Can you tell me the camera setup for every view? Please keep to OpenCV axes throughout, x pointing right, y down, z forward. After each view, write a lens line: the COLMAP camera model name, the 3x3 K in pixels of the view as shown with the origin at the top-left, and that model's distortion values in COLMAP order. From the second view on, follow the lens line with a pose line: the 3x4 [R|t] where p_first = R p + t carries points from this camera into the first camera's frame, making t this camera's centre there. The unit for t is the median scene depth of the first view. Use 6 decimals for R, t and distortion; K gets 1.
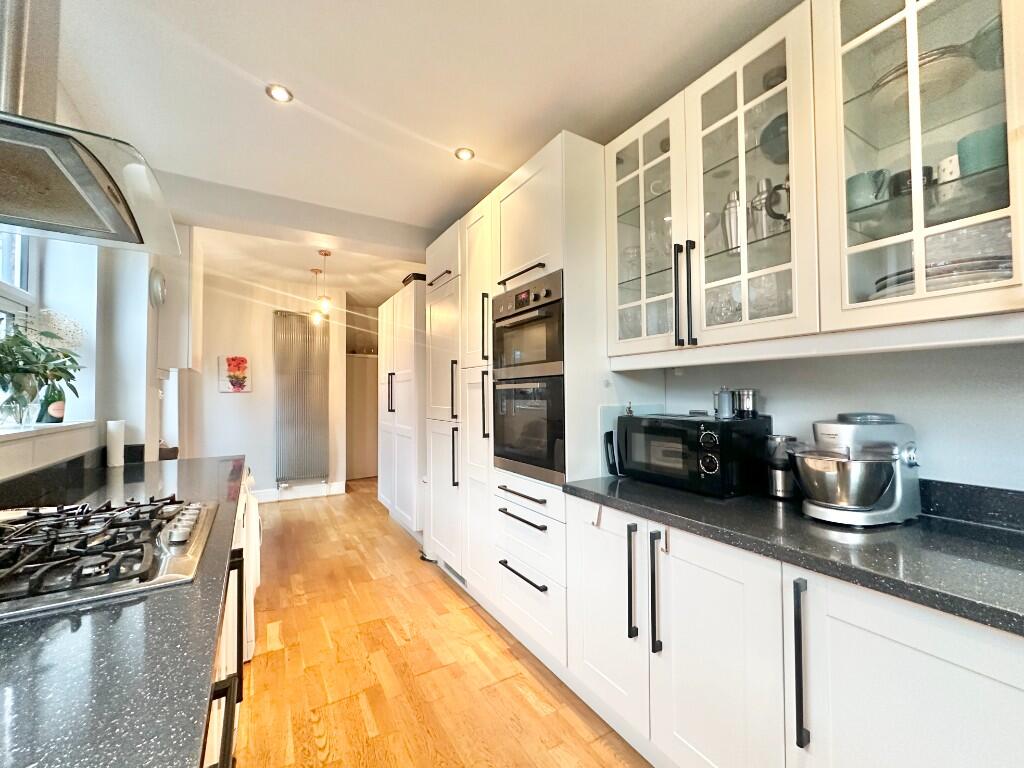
lens RADIAL K [[416.7, 0, 511.9], [0, 416.7, 387.0], [0, 0, 1]] dist [-0.000237, 0.000005]
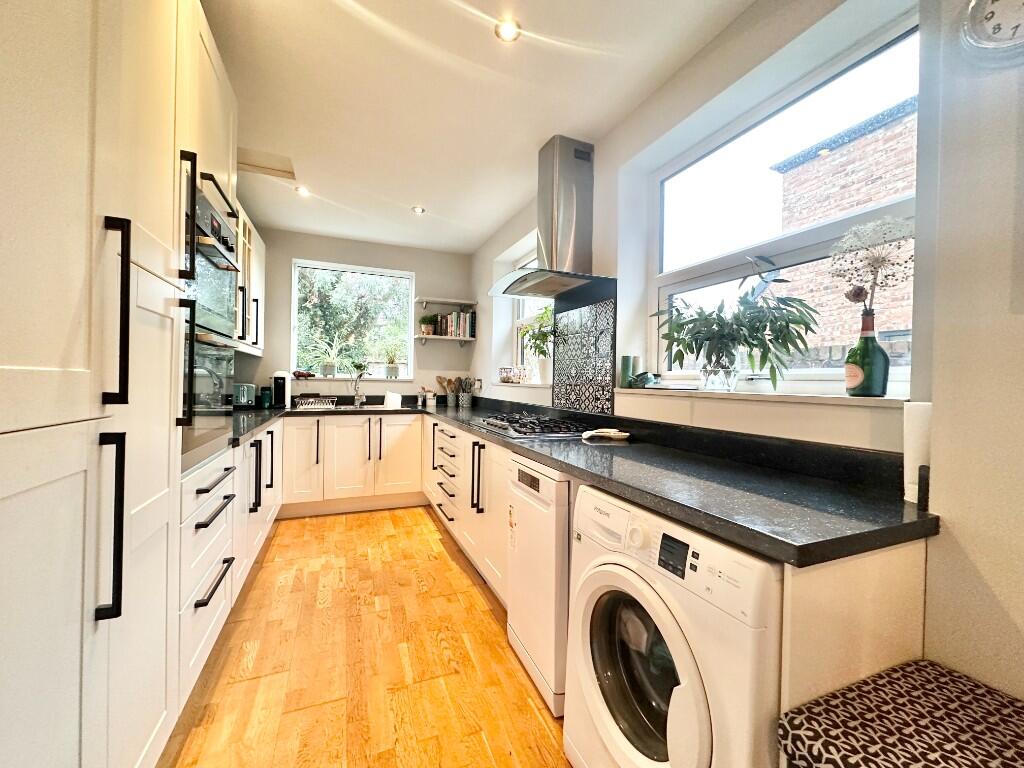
lens RADIAL K [[416.7, 0, 511.4], [0, 416.7, 383.7], [0, 0, 1]] dist [-0.000237, 0.000005]
pose [[-0.987795, -0.009992, 0.155436, -0.729680], [-0.013707, 0.999645, -0.022849, 0.099967], [-0.155153, -0.024701, -0.987582, 1.917648]]
